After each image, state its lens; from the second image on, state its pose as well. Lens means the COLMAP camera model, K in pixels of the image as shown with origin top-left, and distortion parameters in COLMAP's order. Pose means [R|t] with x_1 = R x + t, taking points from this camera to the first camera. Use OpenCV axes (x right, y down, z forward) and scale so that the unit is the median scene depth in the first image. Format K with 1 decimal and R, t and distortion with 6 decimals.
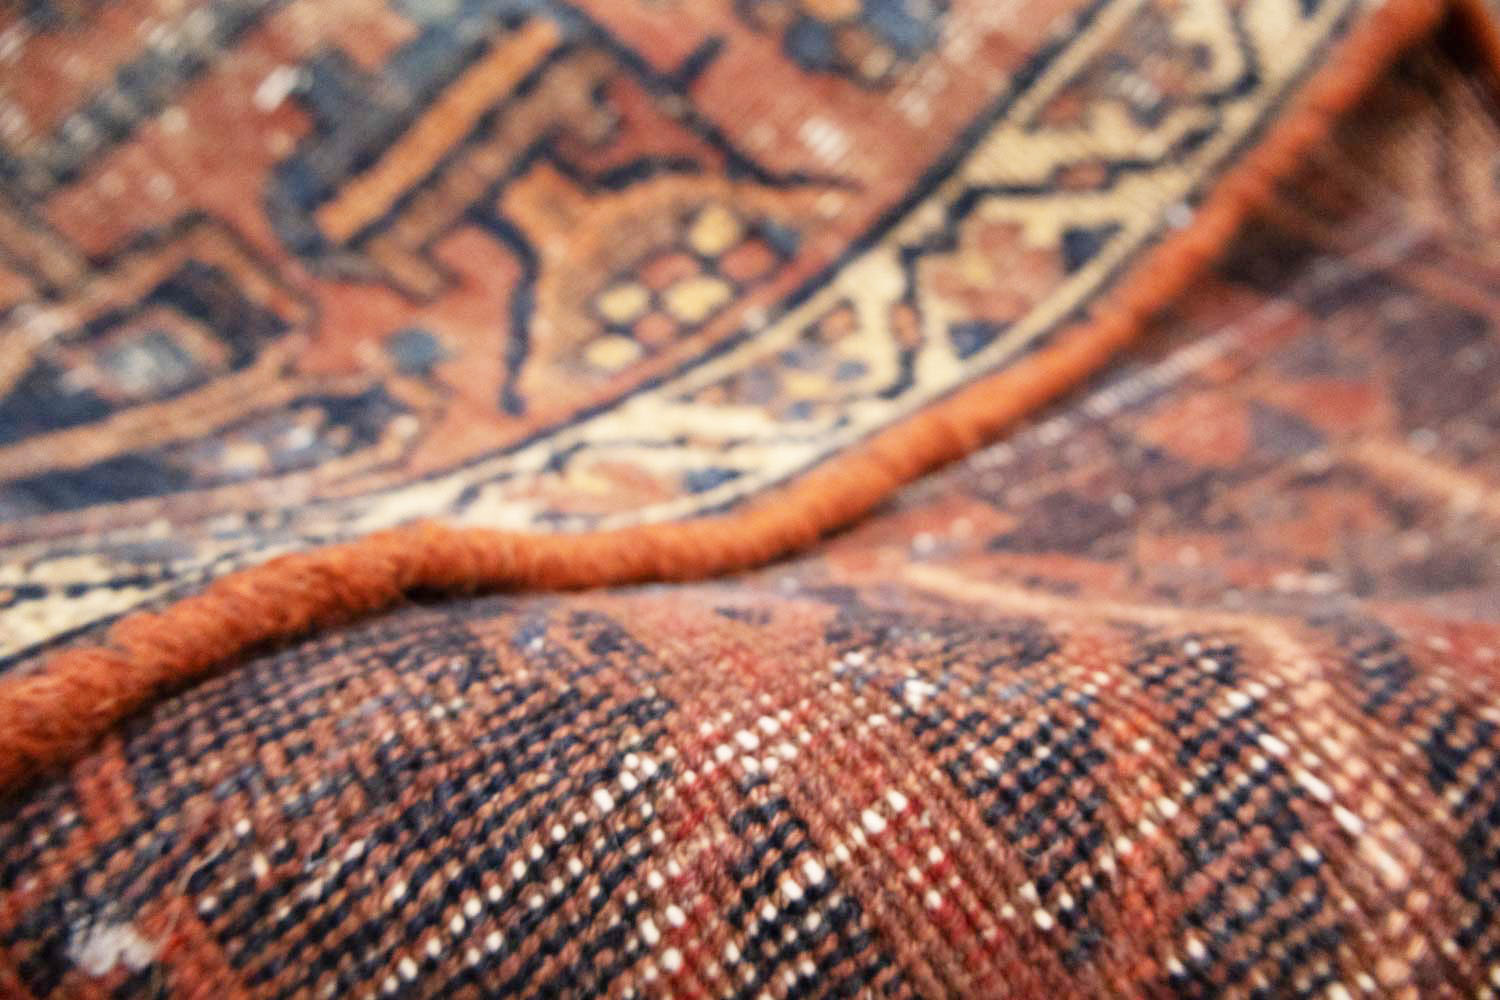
lens RADIAL K [[1272.4, 0, 756.4], [0, 1272.4, 495.0], [0, 0, 1]] dist [0.013355, -0.004719]
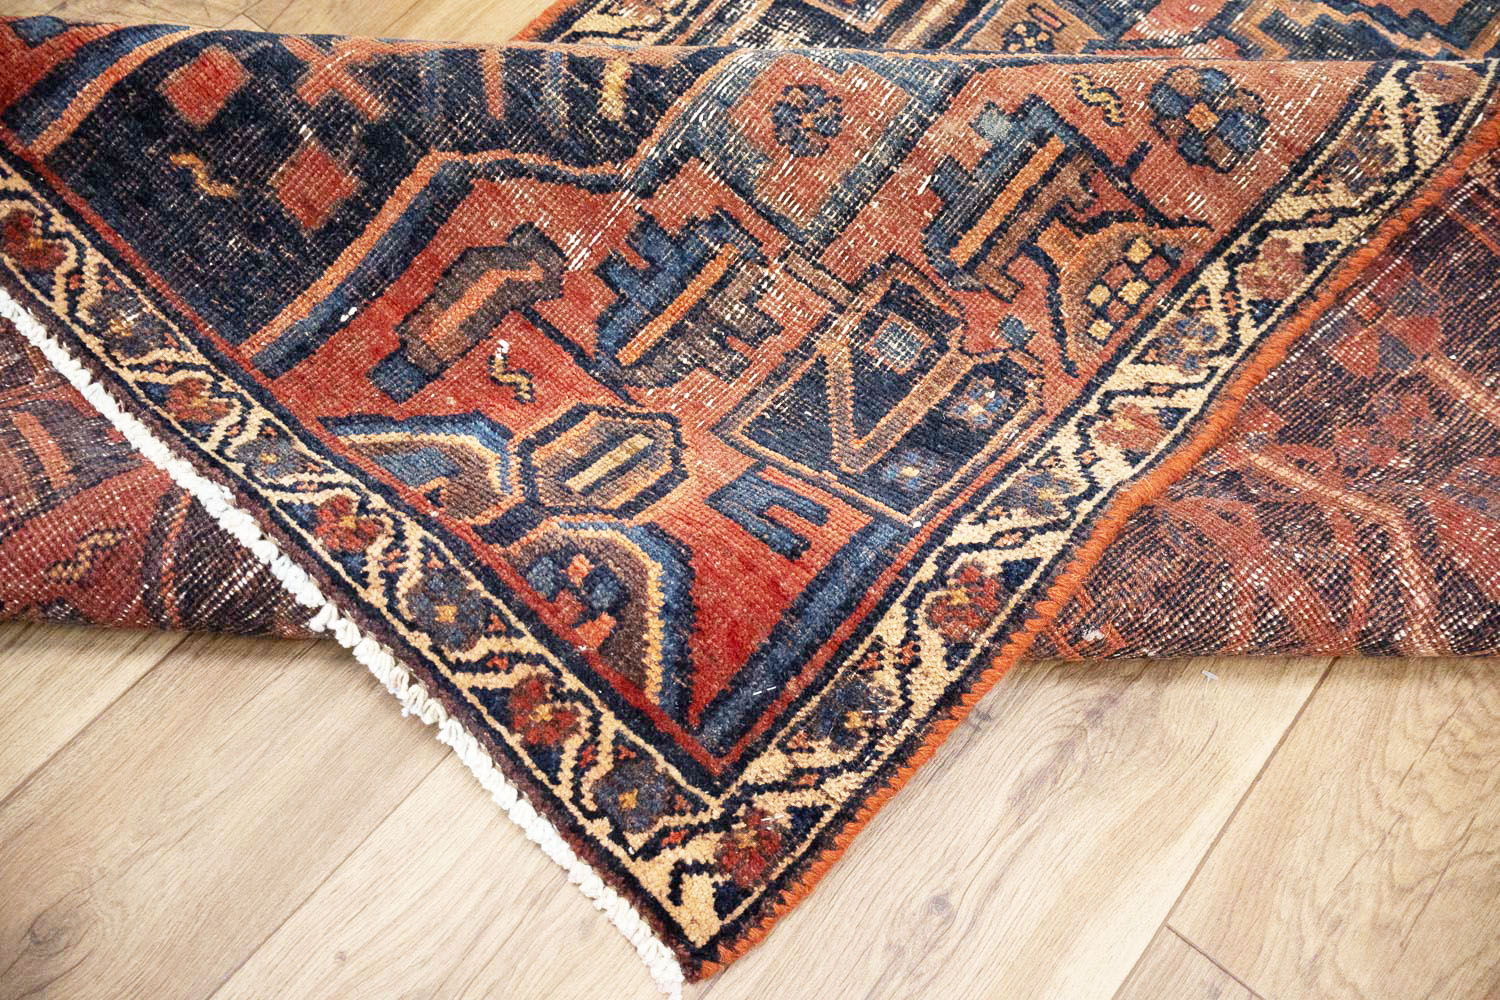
lens RADIAL K [[1256.9, 0, 750.0], [0, 1256.9, 500.0], [0, 0, 1]] dist [0.000434, 0.002516]
pose [[0.998526, -0.051678, 0.016579, -1.527946], [0.037402, 0.876593, 0.479777, -1.816906], [-0.039327, -0.478450, 0.877234, -2.048096]]
